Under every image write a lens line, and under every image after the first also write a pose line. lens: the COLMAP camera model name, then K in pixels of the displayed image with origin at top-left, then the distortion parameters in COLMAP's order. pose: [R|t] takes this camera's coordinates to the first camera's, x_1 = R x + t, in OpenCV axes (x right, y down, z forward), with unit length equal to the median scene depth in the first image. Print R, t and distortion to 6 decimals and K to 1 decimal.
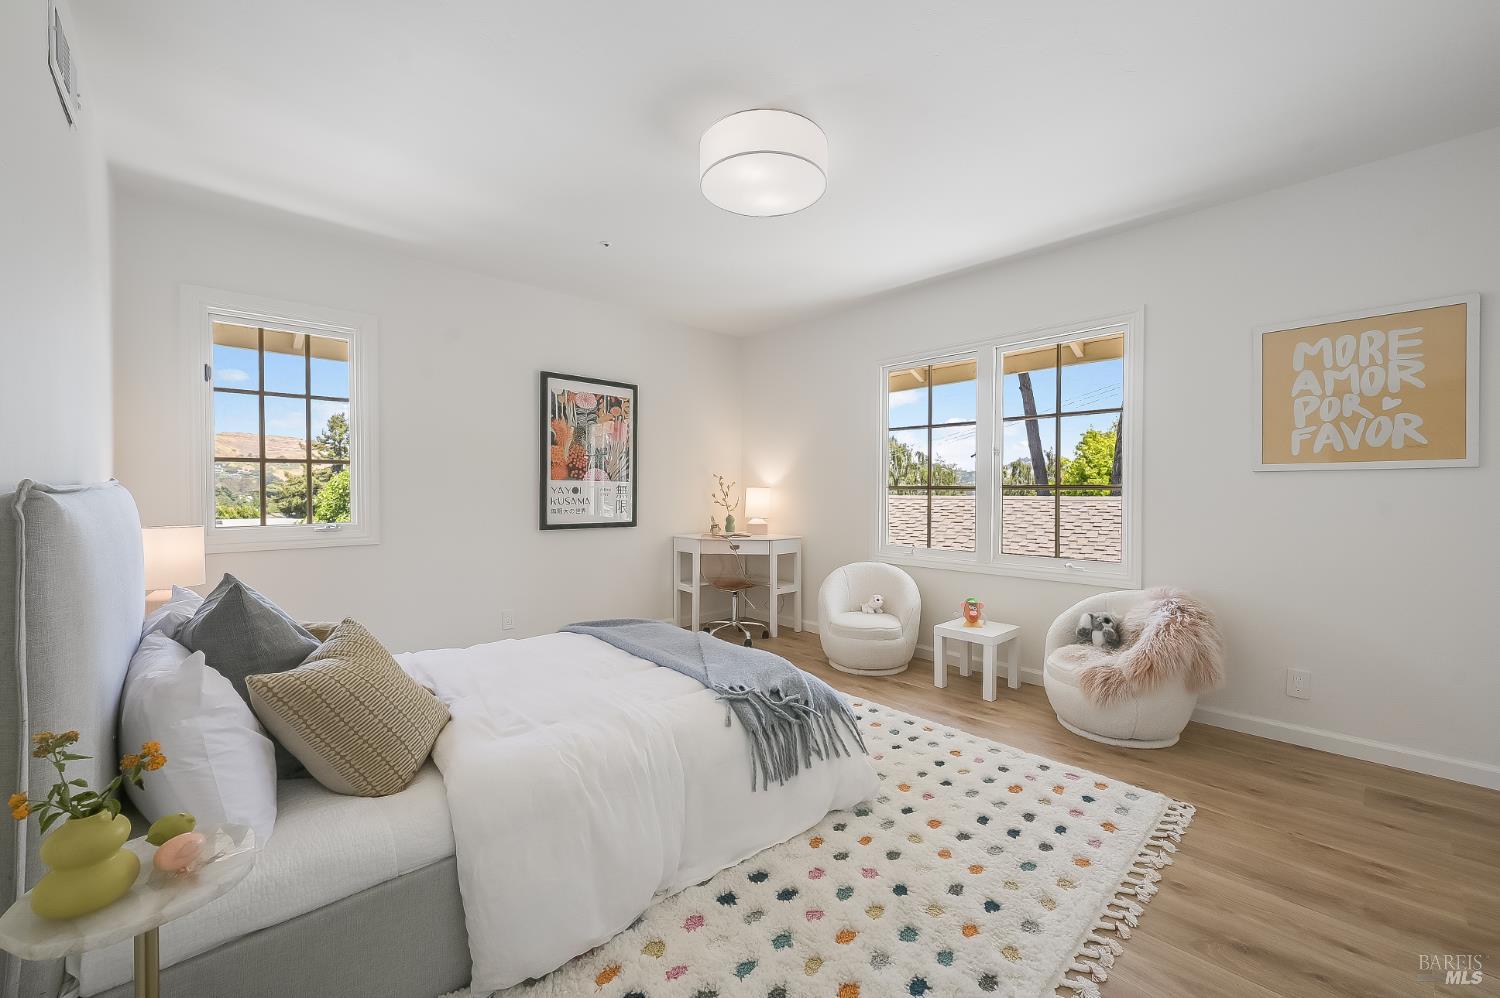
lens RADIAL K [[598.4, 0, 750.1], [0, 598.4, 492.9], [0, 0, 1]] dist [0.001665, 0.000034]
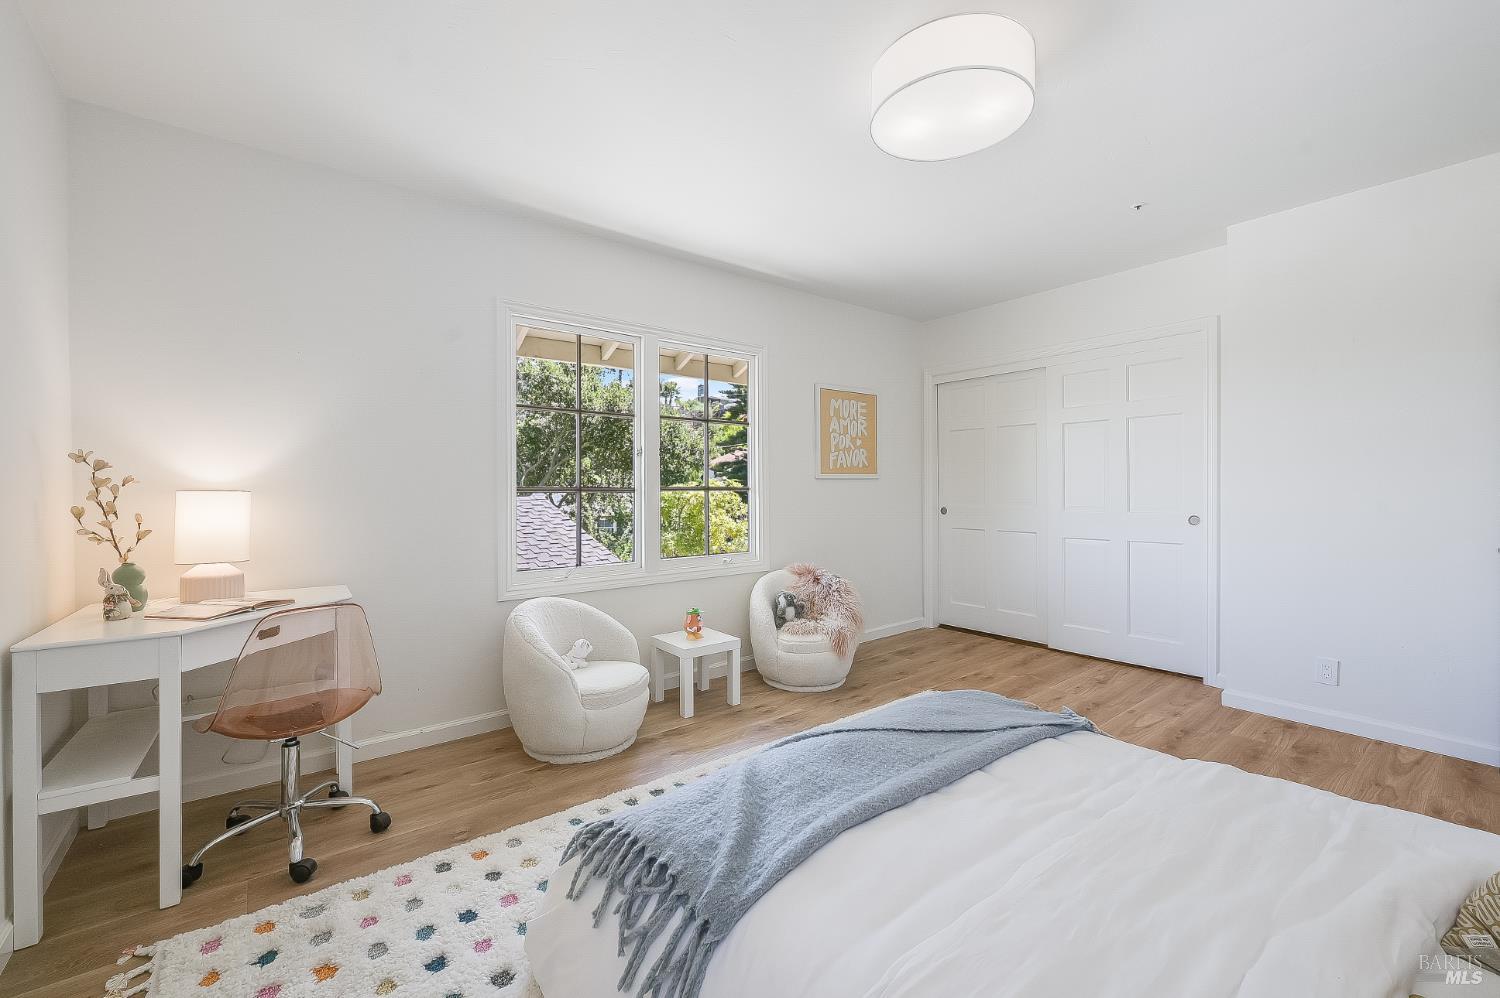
lens RADIAL K [[619.4, 0, 749.6], [0, 619.4, 494.4], [0, 0, 1]] dist [0.002216, 0.000195]
pose [[0.077596, -0.006307, 0.996965, -0.673824], [0.014180, 0.999886, 0.005222, -0.006005], [-0.996884, 0.013732, 0.077676, 0.975701]]
